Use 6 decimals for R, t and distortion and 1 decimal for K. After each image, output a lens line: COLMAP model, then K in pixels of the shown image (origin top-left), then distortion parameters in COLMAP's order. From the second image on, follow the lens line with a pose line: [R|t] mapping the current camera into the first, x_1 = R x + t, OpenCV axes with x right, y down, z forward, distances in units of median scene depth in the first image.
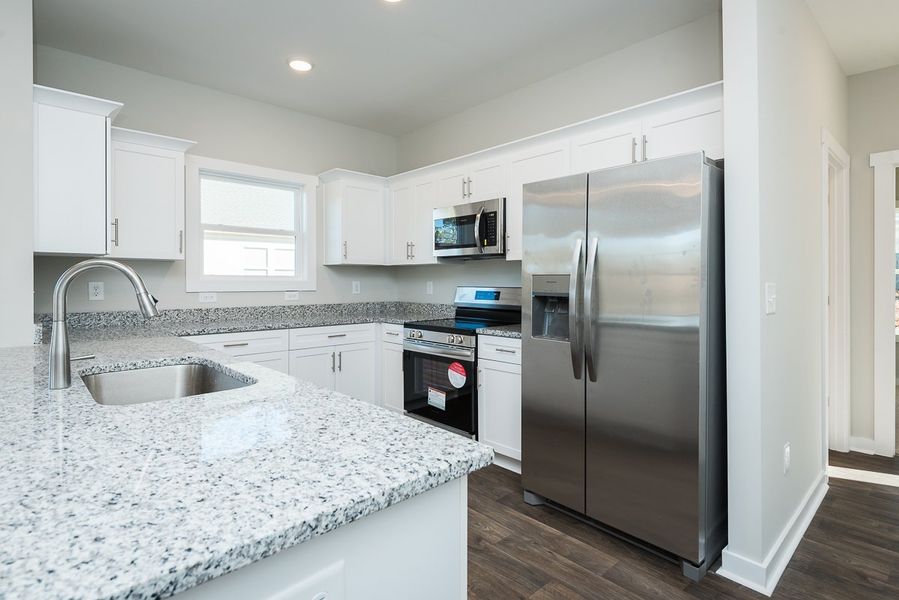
lens RADIAL K [[456.2, 0, 448.4], [0, 456.2, 283.4], [0, 0, 1]] dist [0.017202, -0.000171]
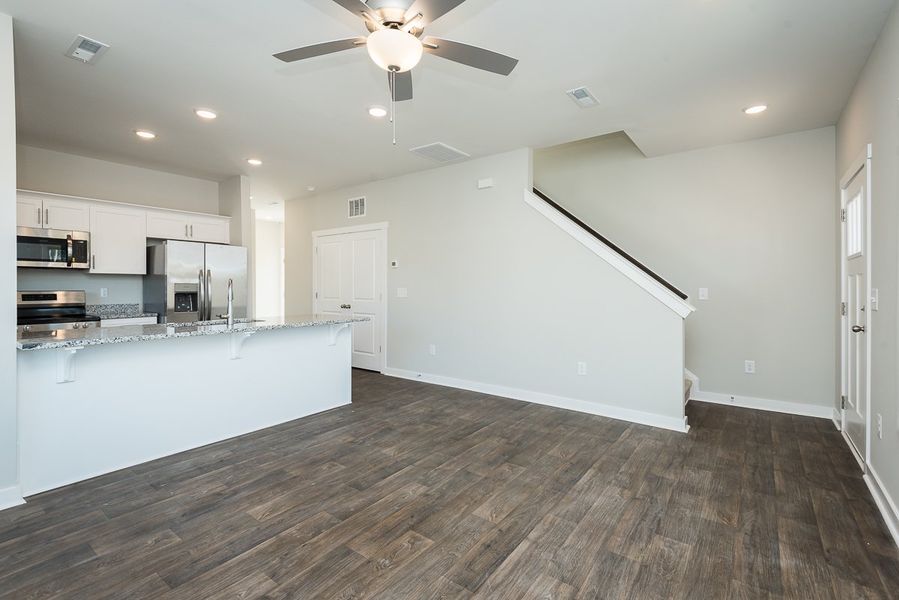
lens RADIAL K [[414.5, 0, 450.7], [0, 414.5, 296.4], [0, 0, 1]] dist [0.028415, -0.012266]
pose [[-0.179564, -0.028051, 0.983346, -1.405761], [0.005171, 0.999553, 0.029458, -0.005858], [-0.983733, 0.010374, -0.179339, 0.051792]]
